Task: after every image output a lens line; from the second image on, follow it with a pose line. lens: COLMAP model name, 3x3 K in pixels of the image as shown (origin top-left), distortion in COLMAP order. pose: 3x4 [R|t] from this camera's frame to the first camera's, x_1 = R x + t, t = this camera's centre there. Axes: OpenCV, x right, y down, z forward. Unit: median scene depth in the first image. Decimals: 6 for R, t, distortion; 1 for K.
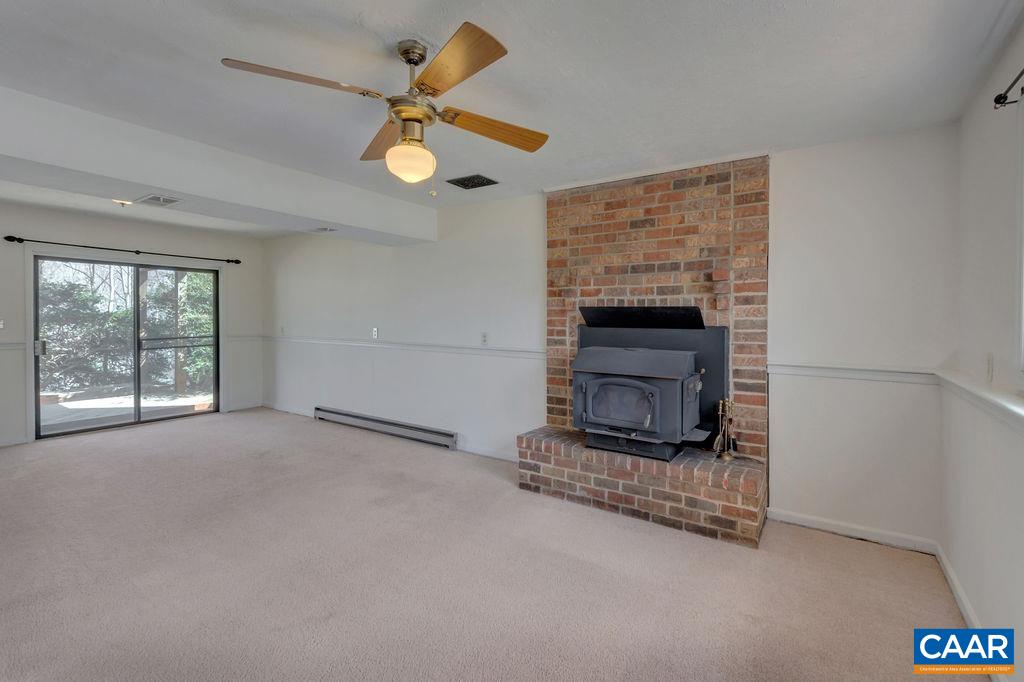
lens RADIAL K [[462.1, 0, 518.5], [0, 462.1, 320.4], [0, 0, 1]] dist [-0.000276, -0.000198]
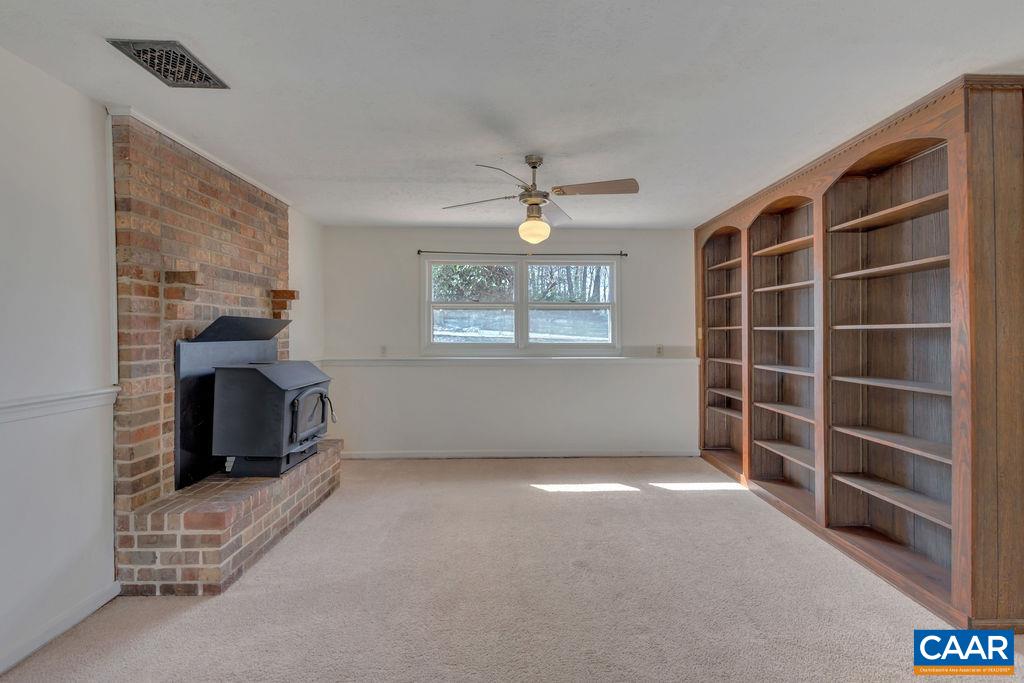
lens RADIAL K [[462.1, 0, 518.5], [0, 462.1, 320.9], [0, 0, 1]] dist [-0.000276, -0.000198]
pose [[-0.584410, 0.013832, 0.811341, -0.847479], [0.007631, 0.999904, -0.011550, -0.007900], [-0.811423, -0.000559, -0.584459, 1.148006]]
